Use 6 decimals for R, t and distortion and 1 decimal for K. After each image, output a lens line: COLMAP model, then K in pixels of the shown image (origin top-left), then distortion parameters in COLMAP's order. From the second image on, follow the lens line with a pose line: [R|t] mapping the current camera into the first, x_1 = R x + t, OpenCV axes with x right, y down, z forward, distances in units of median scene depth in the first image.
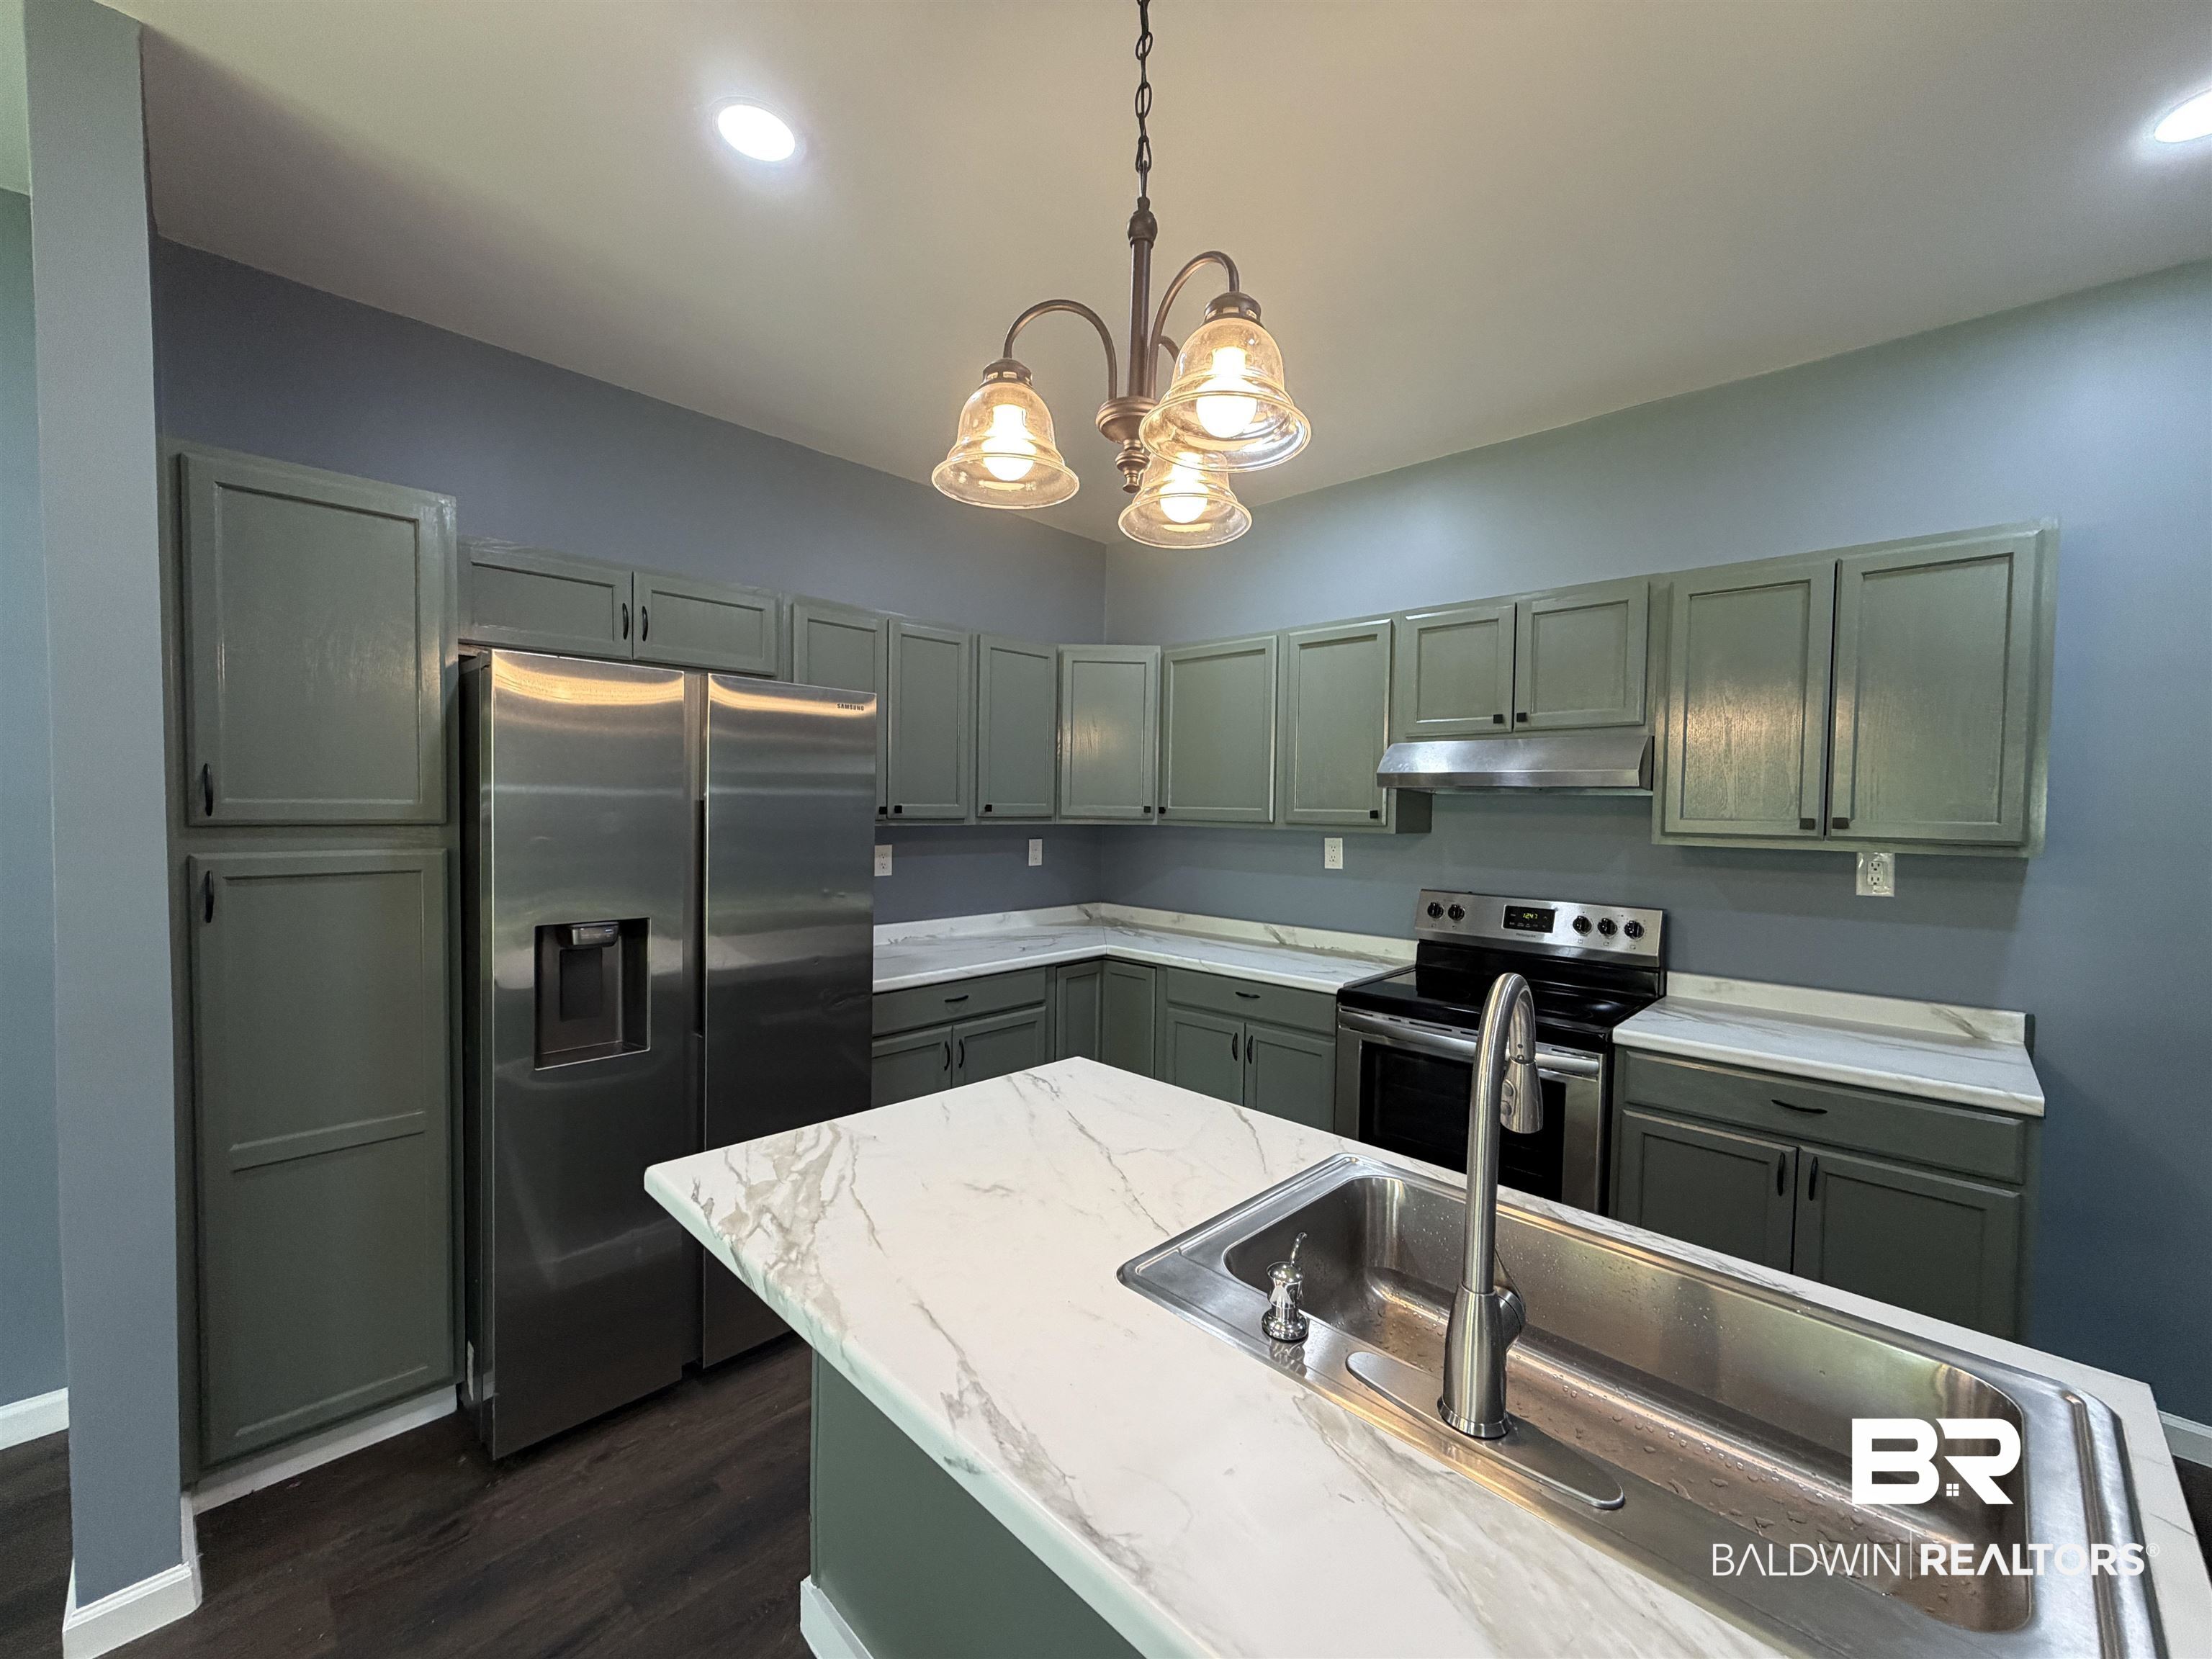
lens RADIAL K [[882.0, 0, 1099.0], [0, 882.0, 833.0], [0, 0, 1]] dist [0.000753, 0.000187]
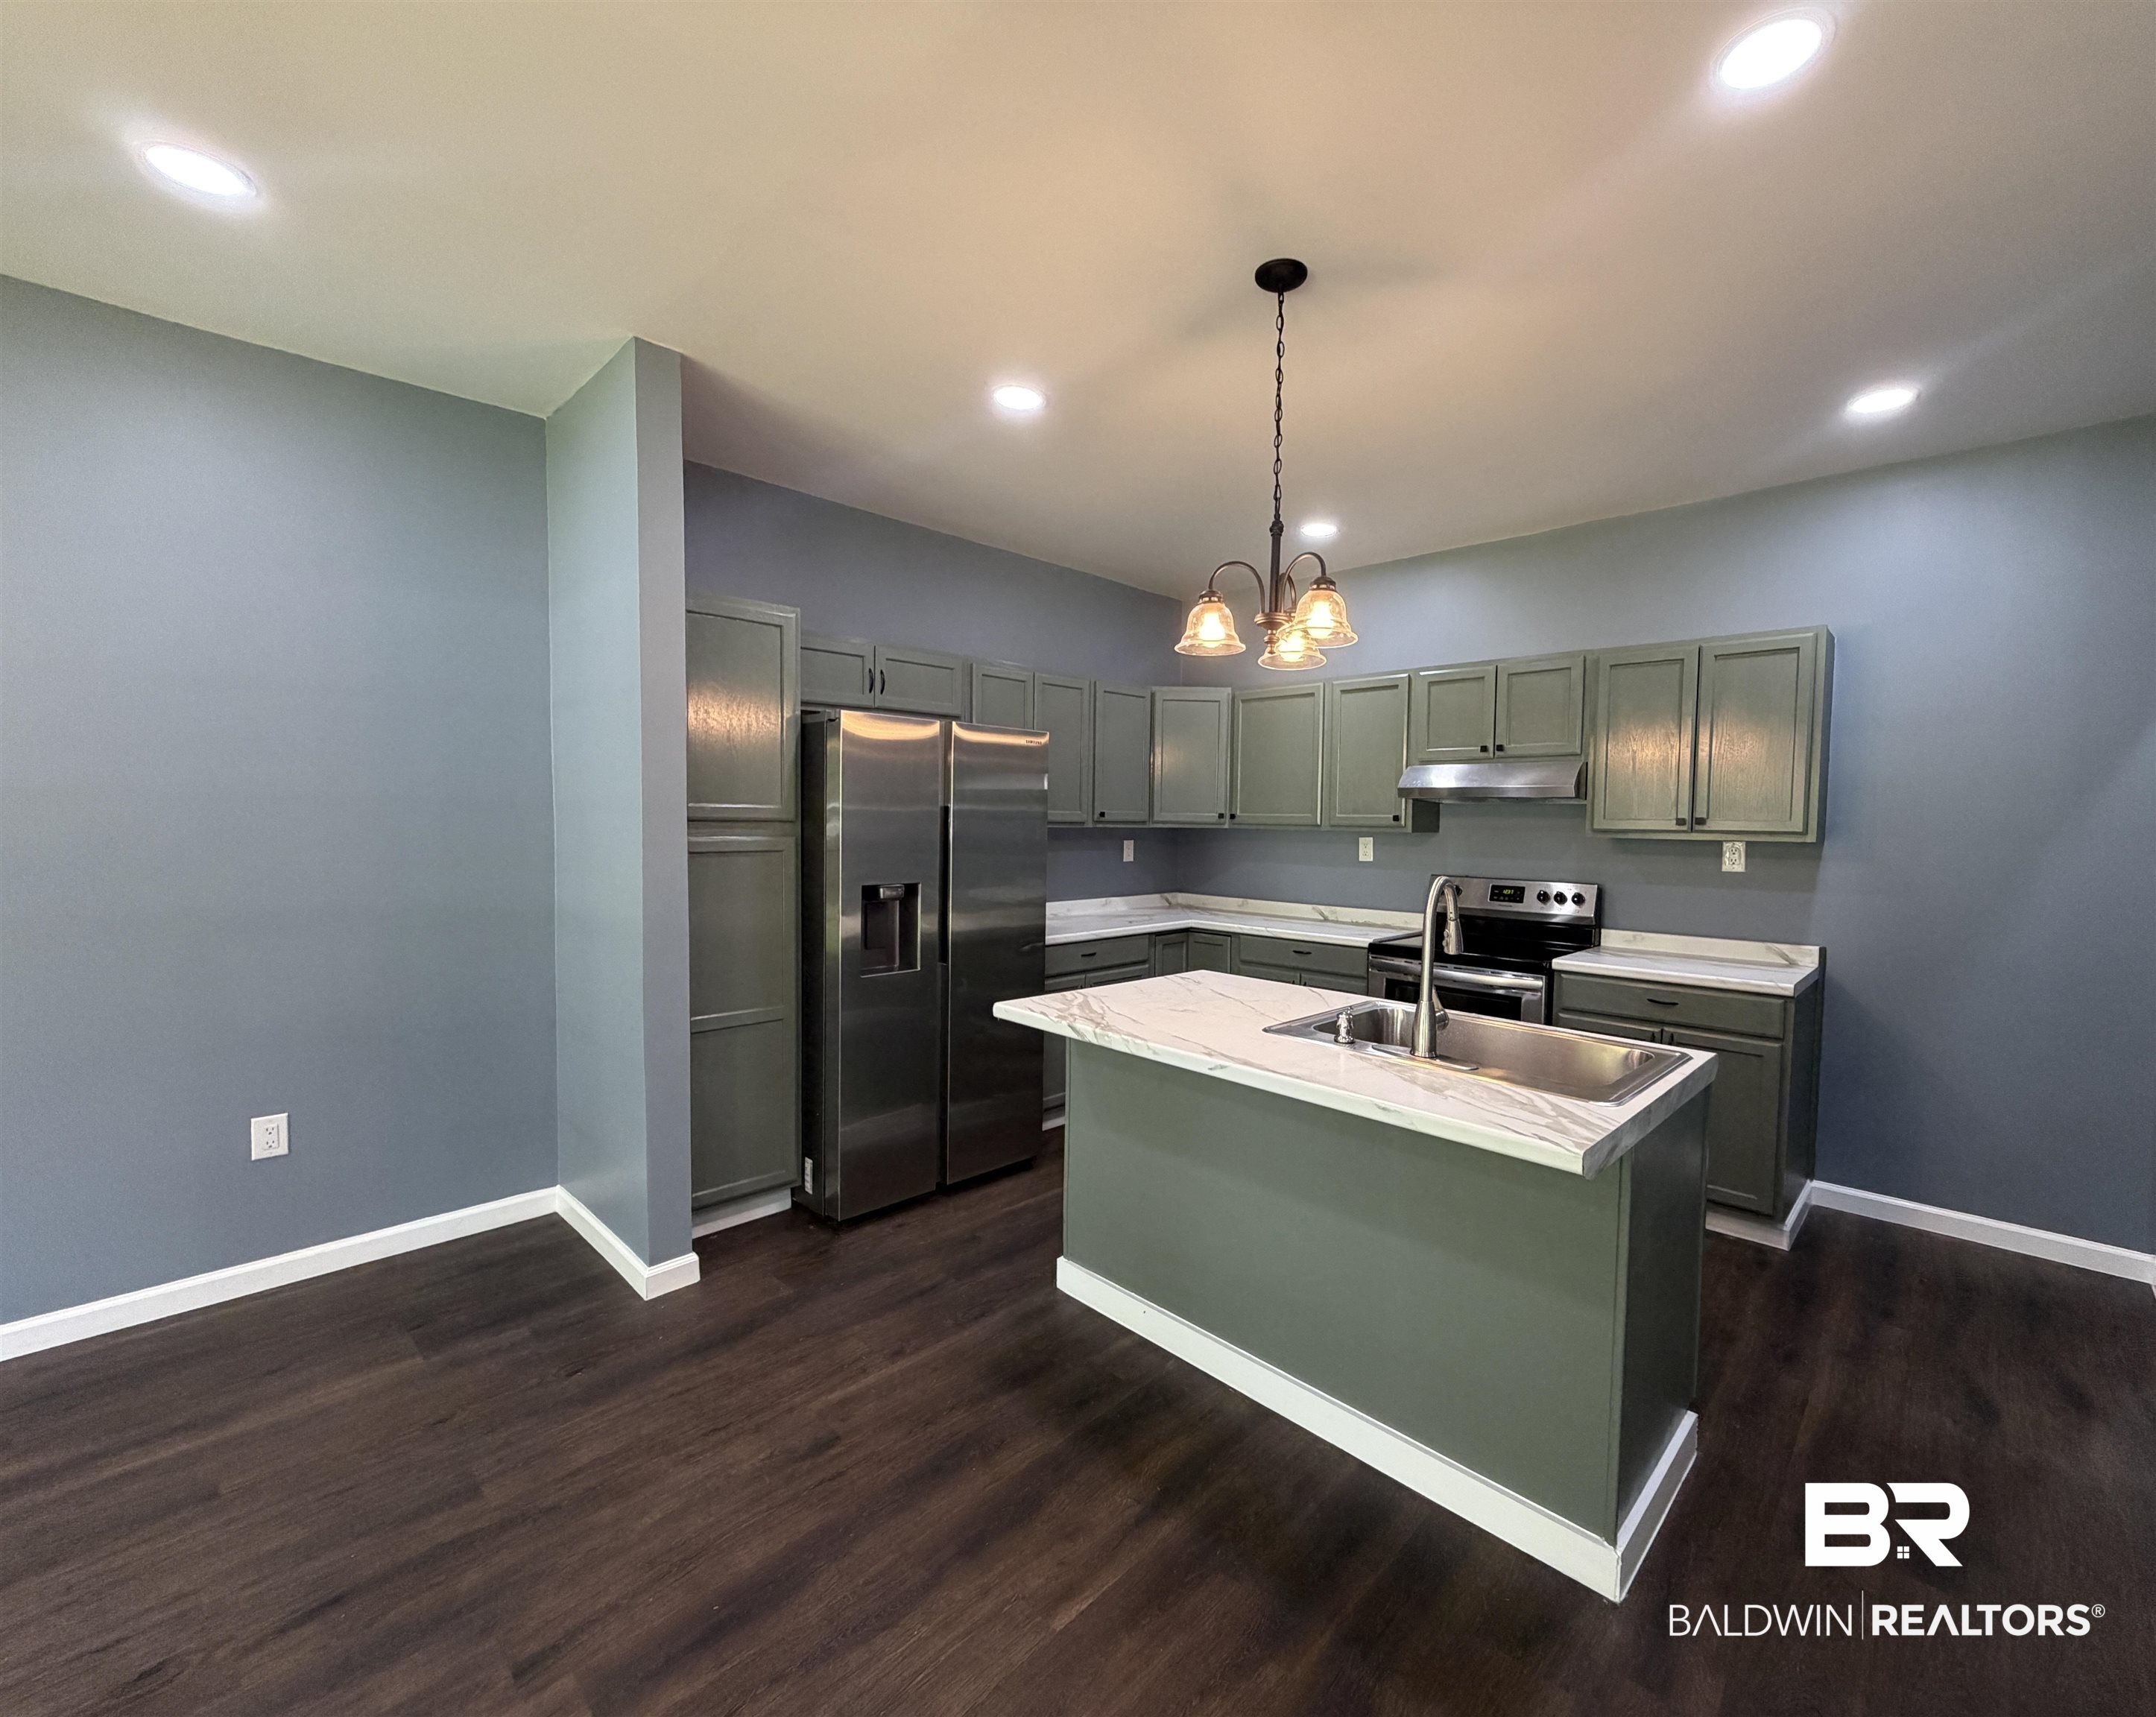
lens RADIAL K [[925.8, 0, 1137.0], [0, 925.8, 865.1], [0, 0, 1]] dist [0.003158, 0.000098]
pose [[0.999825, -0.001606, 0.018627, -0.135498], [0.001273, 0.999840, 0.017859, 0.030234], [-0.018653, -0.017832, 0.999667, -0.501612]]
